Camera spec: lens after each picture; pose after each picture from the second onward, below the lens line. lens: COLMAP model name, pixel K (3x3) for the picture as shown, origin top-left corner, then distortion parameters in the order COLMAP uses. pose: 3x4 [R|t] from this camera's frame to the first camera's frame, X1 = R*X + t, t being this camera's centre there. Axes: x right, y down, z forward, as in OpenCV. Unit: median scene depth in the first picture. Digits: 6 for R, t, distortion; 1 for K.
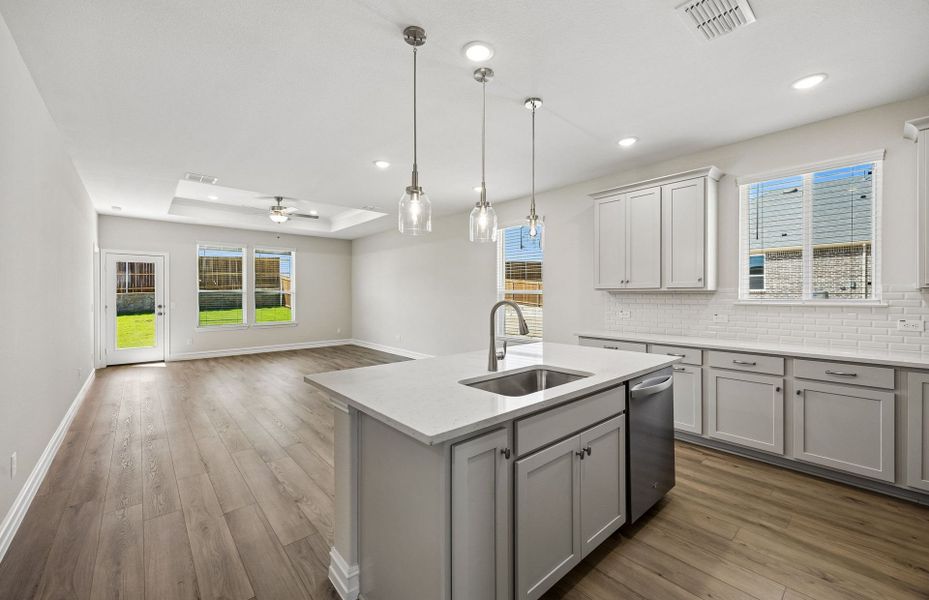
lens RADIAL K [[360.0, 0, 467.0], [0, 360.0, 297.1], [0, 0, 1]] dist [-0.001782, -0.000551]
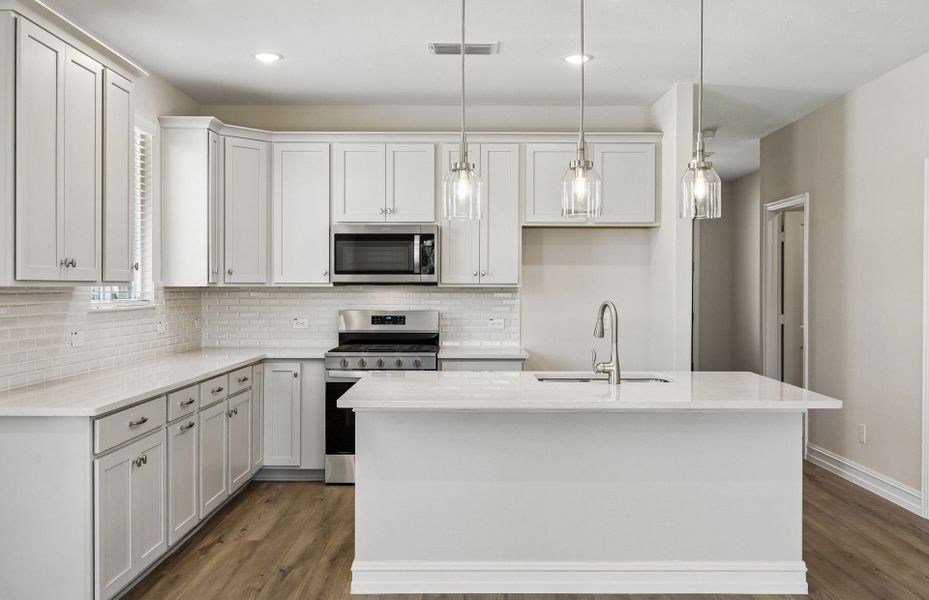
lens RADIAL K [[824.6, 0, 463.1], [0, 824.6, 299.1], [0, 0, 1]] dist [-0.008967, 0.028635]
pose [[-0.731323, -0.004871, 0.682014, -0.306401], [0.014075, 0.999654, 0.022232, -0.010703], [-0.681886, 0.025858, -0.731002, 0.824045]]
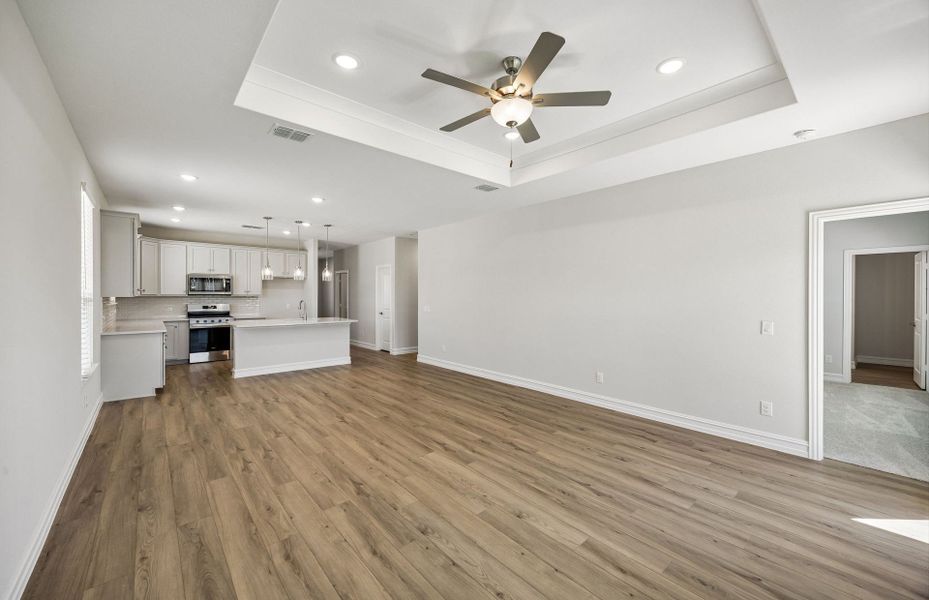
lens RADIAL K [[357.6, 0, 464.8], [0, 357.6, 299.5], [0, 0, 1]] dist [0.002180, 0.000156]
pose [[-0.999712, 0.000086, 0.024010, -0.478113], [0.000757, 0.999610, 0.027930, -0.025298], [-0.023998, 0.027941, -0.999321, 1.362328]]
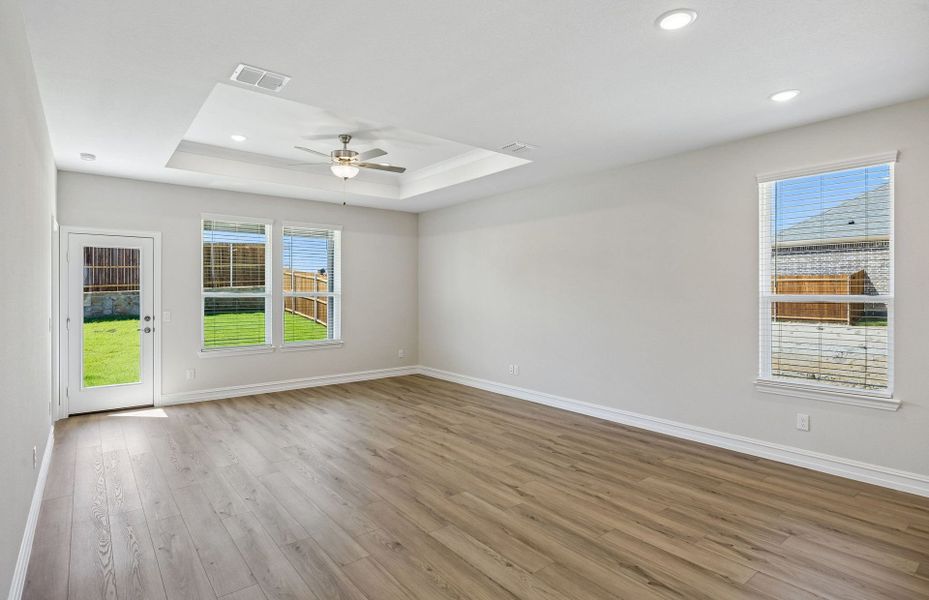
lens RADIAL K [[469.0, 0, 467.2], [0, 469.0, 294.1], [0, 0, 1]] dist [-0.004918, -0.002831]
pose [[0.998245, -0.000457, -0.059214, -0.276938], [0.000187, 0.999990, -0.004563, -0.013417], [0.059216, 0.004544, 0.998235, 0.242669]]
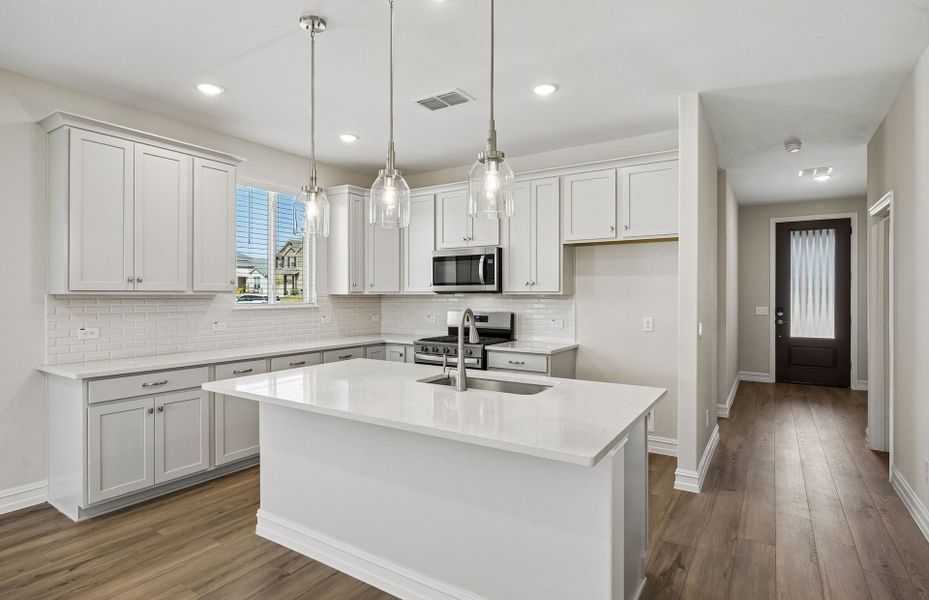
lens RADIAL K [[469.0, 0, 487.8], [0, 469.0, 297.1], [0, 0, 1]] dist [-0.004918, -0.002831]
pose [[-0.256614, 0.003333, 0.966508, -0.315546], [0.017500, 0.999846, 0.001199, -0.001414], [-0.966356, 0.017222, -0.256632, 0.367114]]
